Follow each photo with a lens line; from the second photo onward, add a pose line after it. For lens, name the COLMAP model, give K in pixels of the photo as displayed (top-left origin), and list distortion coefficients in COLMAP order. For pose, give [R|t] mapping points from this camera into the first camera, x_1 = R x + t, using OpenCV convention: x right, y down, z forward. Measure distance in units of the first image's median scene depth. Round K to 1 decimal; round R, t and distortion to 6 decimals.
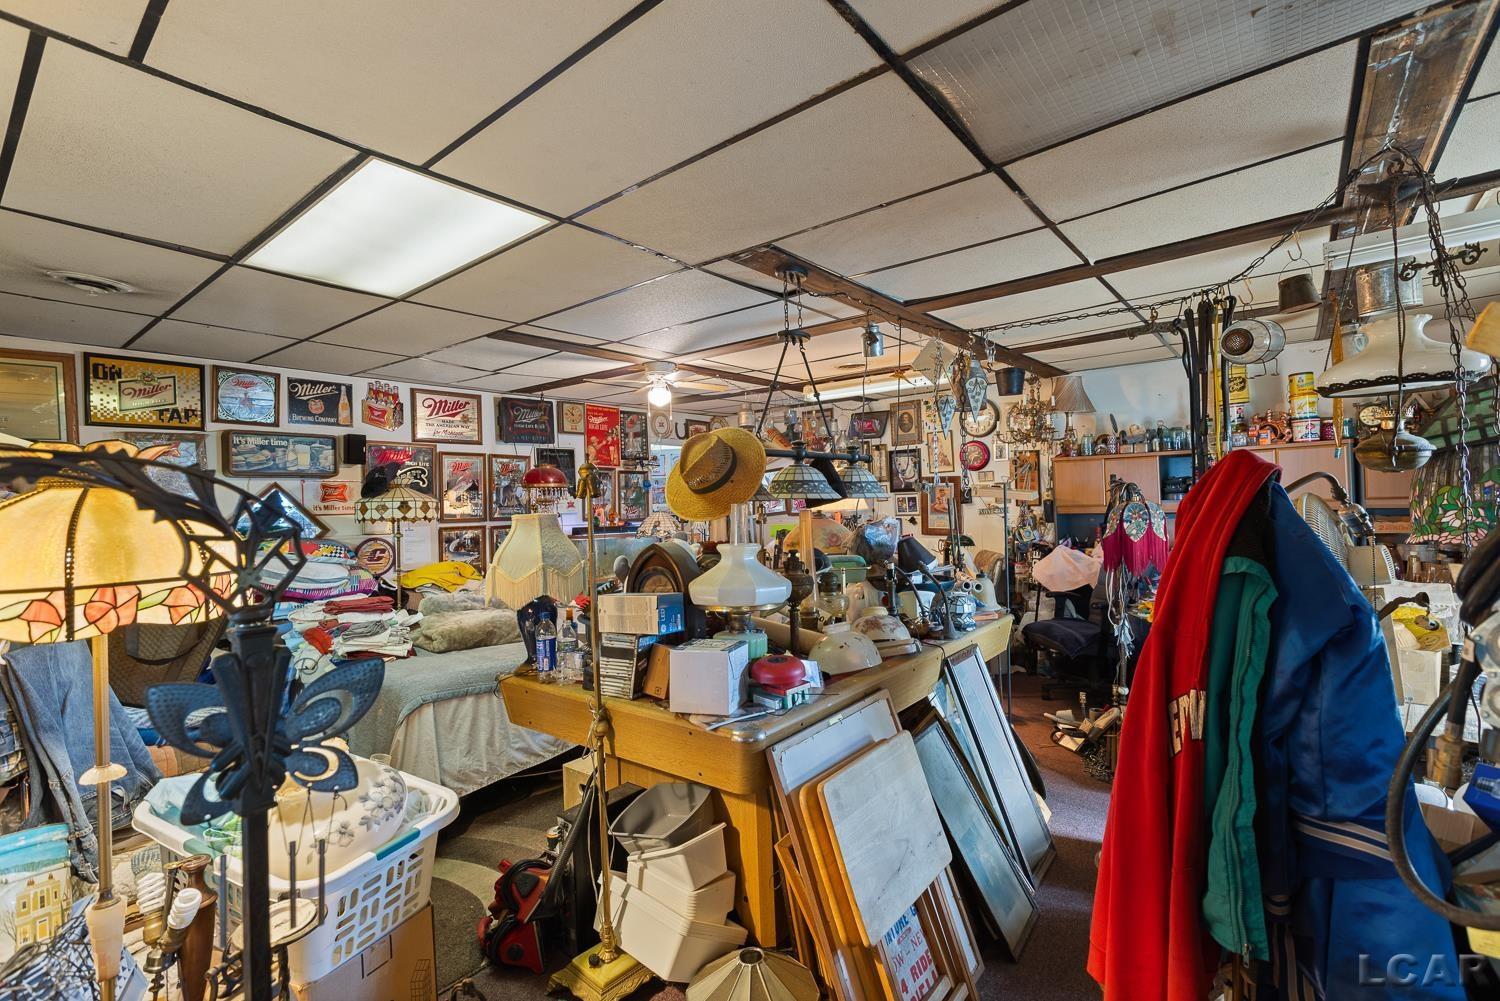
lens RADIAL K [[672.9, 0, 753.7], [0, 672.9, 499.1], [0, 0, 1]] dist [0.000823, 0.000346]
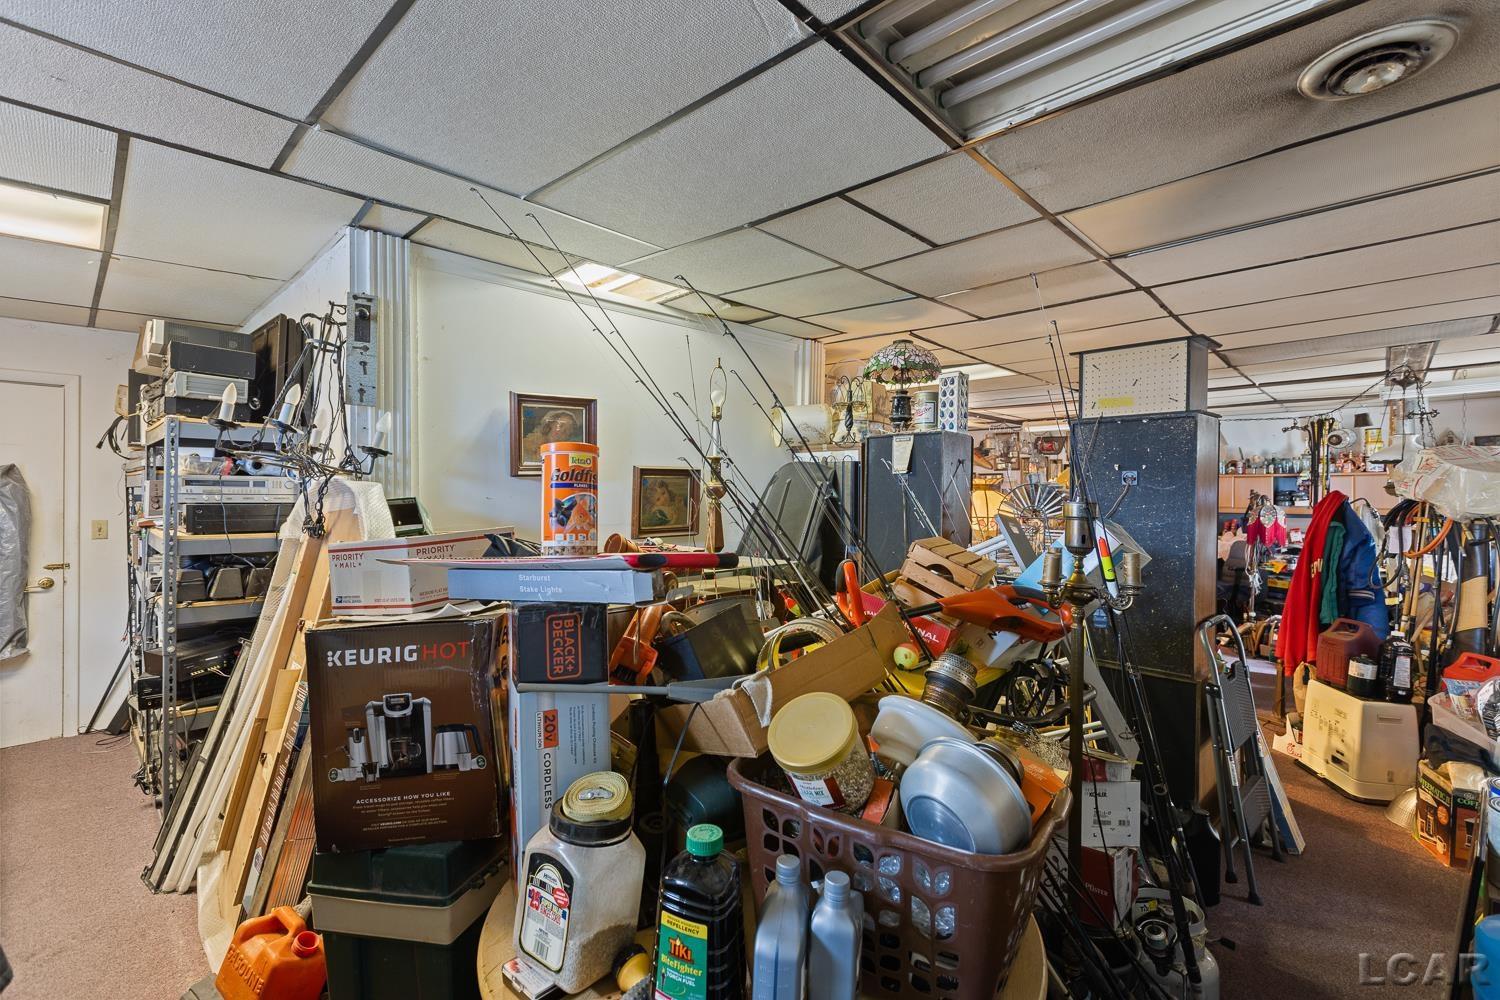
lens RADIAL K [[672.9, 0, 746.5], [0, 672.9, 501.5], [0, 0, 1]] dist [0.000823, 0.000346]
pose [[0.996314, 0.033870, -0.078807, -1.051016], [-0.032559, 0.999310, 0.017862, 0.009110], [0.079357, -0.015231, 0.996730, -1.397731]]
